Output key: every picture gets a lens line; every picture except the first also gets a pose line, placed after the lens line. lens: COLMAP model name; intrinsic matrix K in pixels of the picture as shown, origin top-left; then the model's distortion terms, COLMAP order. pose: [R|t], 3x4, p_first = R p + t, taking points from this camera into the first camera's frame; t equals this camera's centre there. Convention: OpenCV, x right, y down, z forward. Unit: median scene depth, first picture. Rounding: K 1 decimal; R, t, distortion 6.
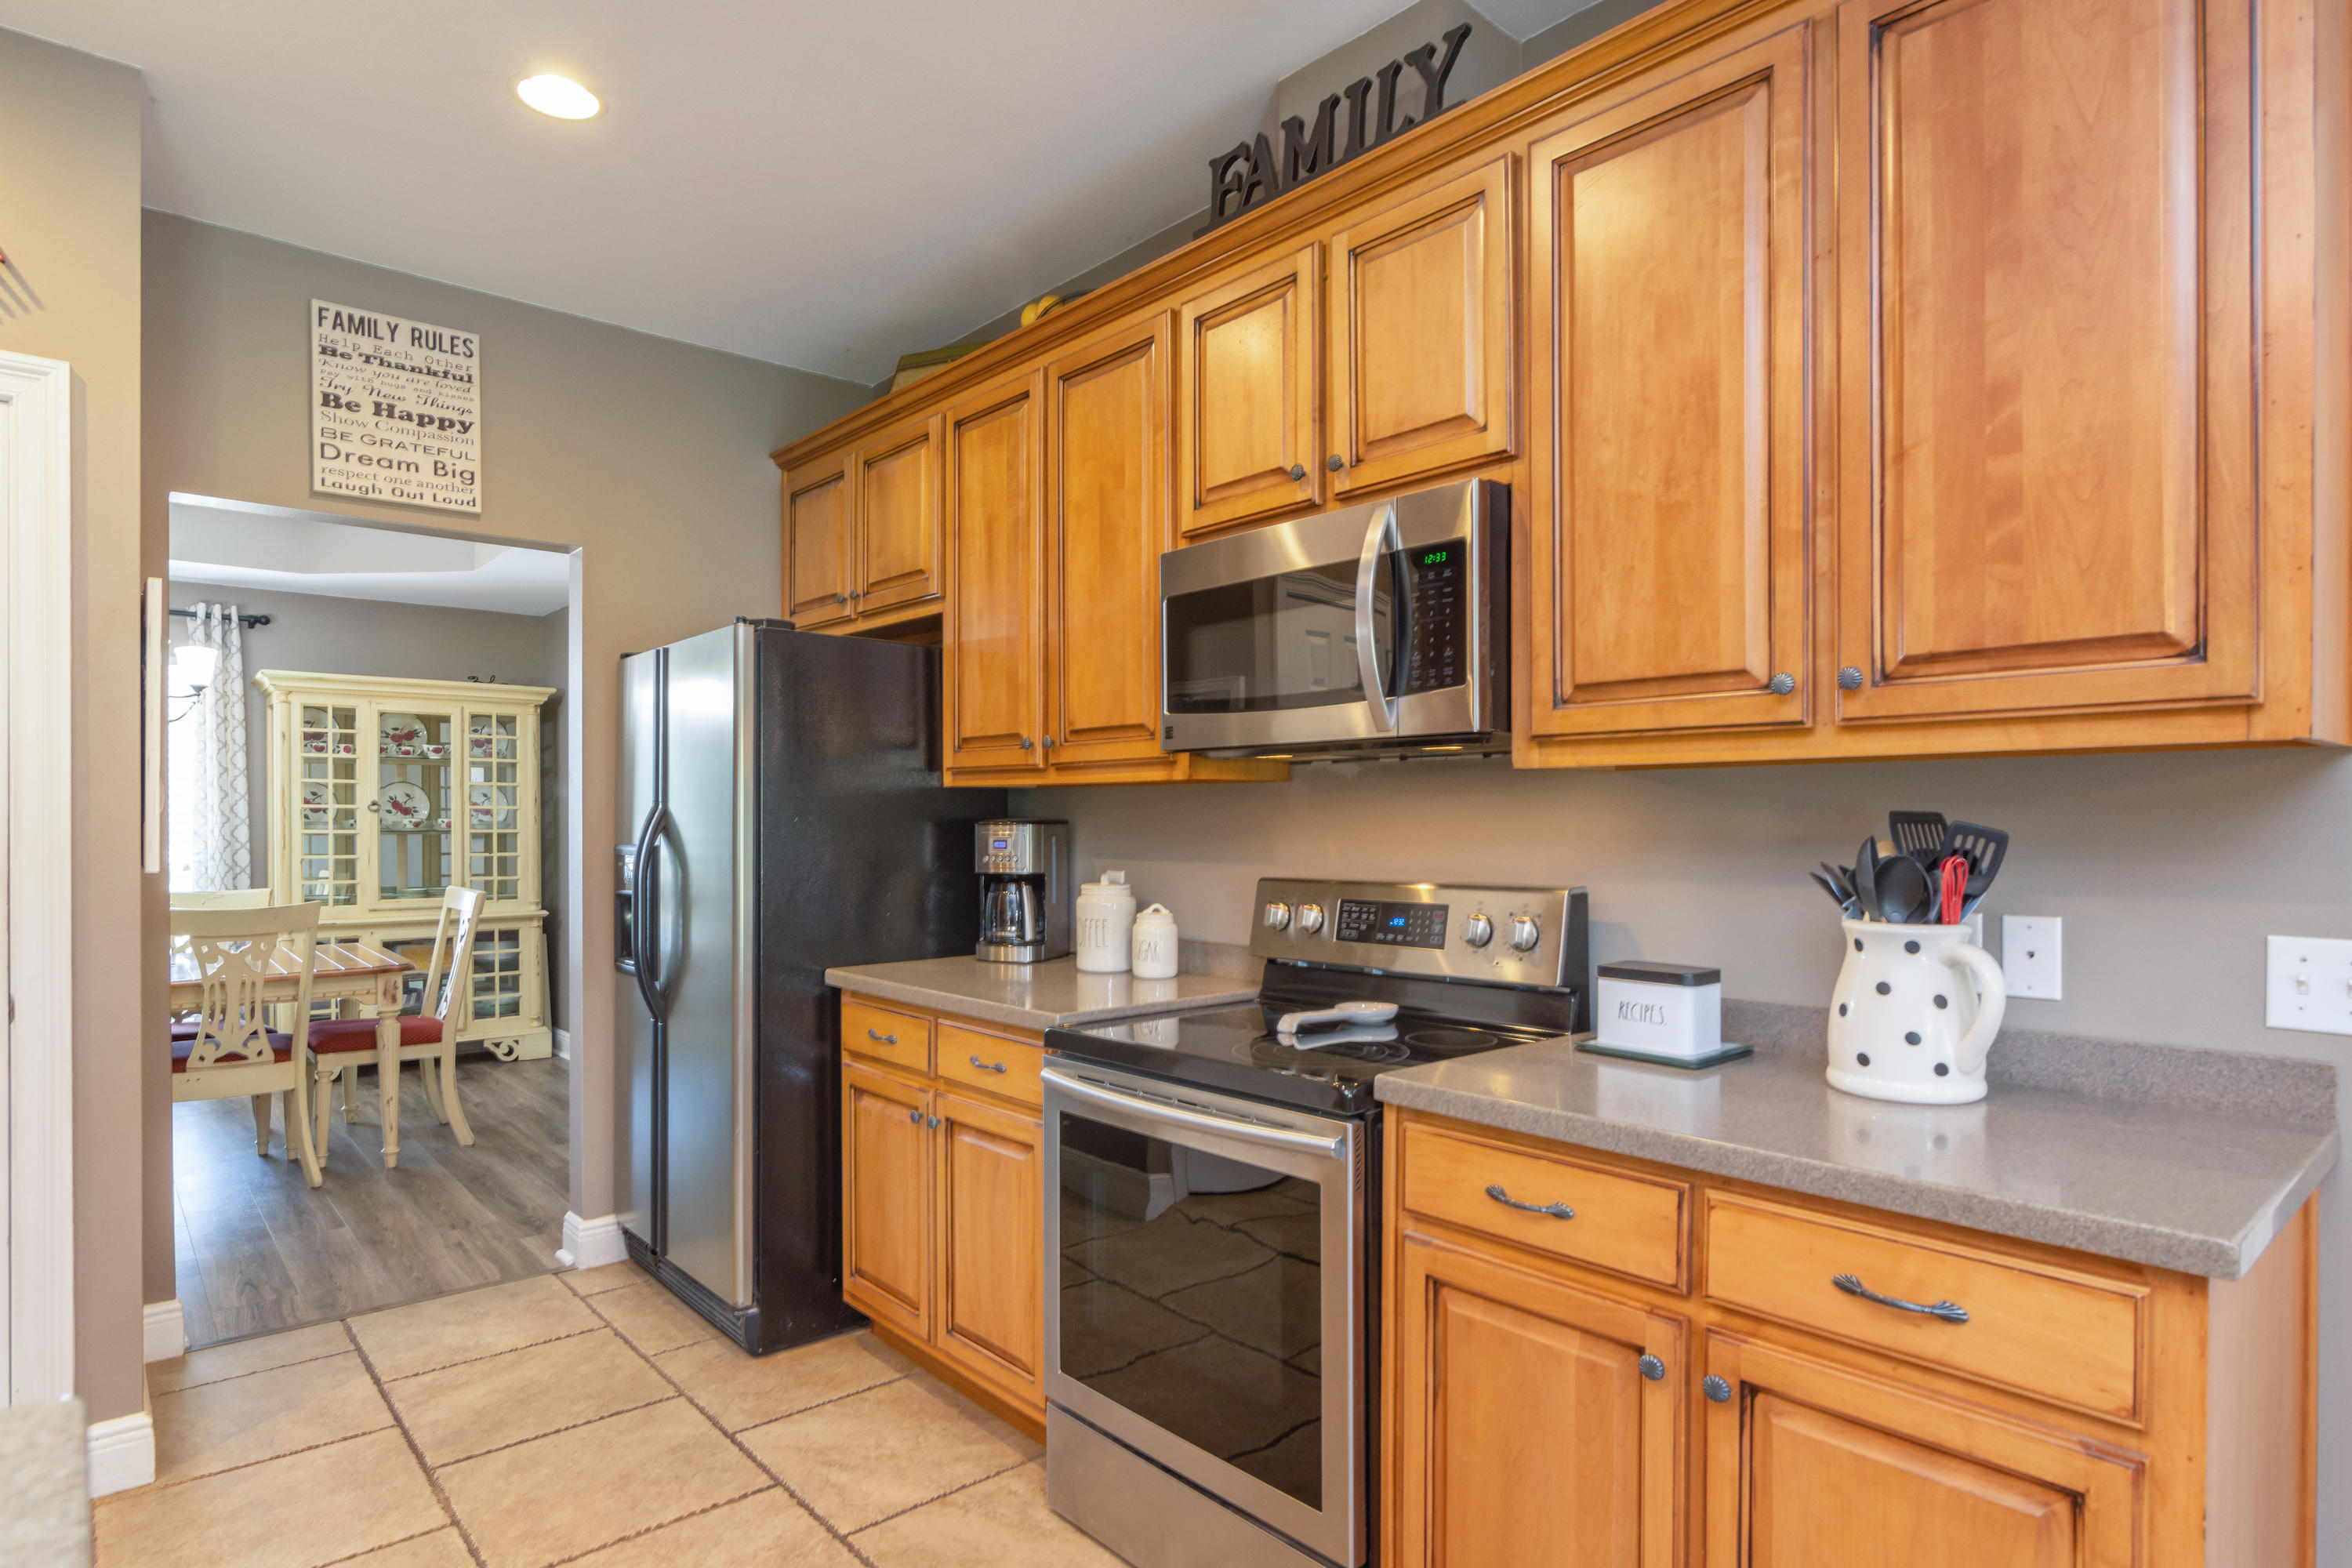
lens RADIAL K [[1273.5, 0, 1235.8], [0, 1273.5, 824.4], [0, 0, 1]] dist [-0.001156, -0.001432]
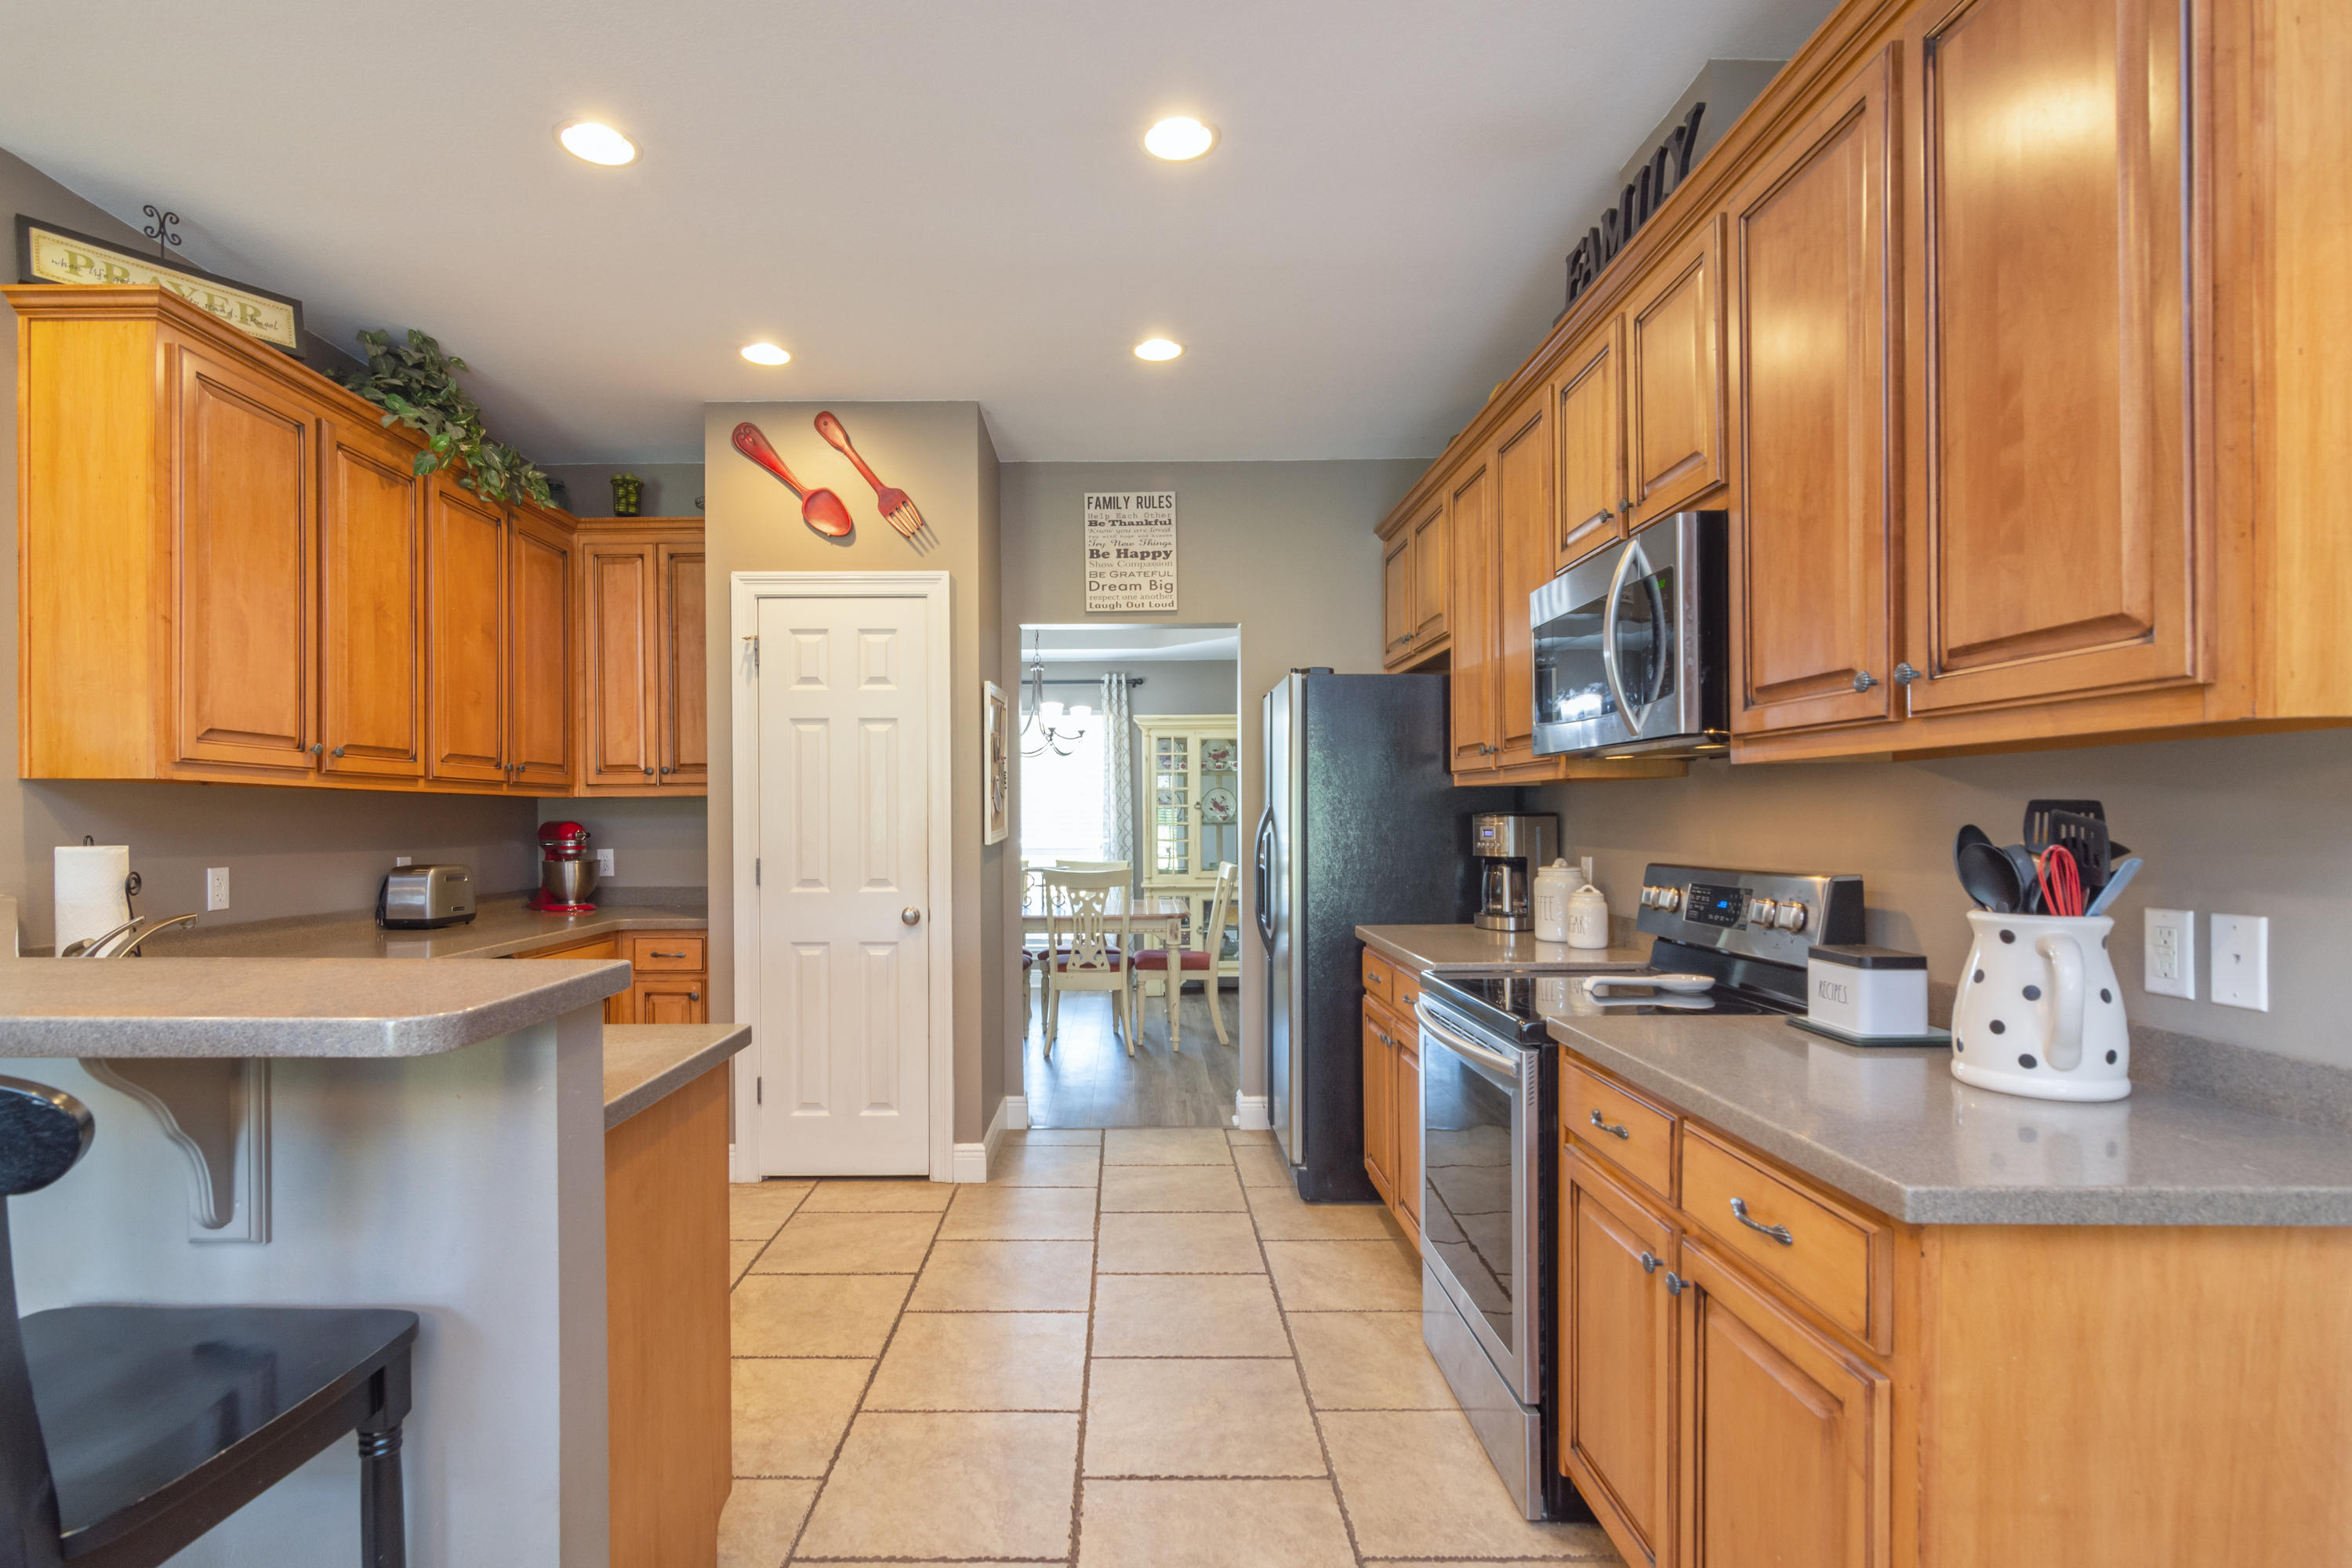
lens RADIAL K [[1184.6, 0, 1096.4], [0, 1184.6, 818.7], [0, 0, 1]] dist [0.002233, 0.000762]
pose [[0.722780, -0.002997, -0.691071, 0.389794], [0.004032, 0.999992, -0.000120, 0.000996], [0.691066, -0.002700, 0.722787, -0.095121]]
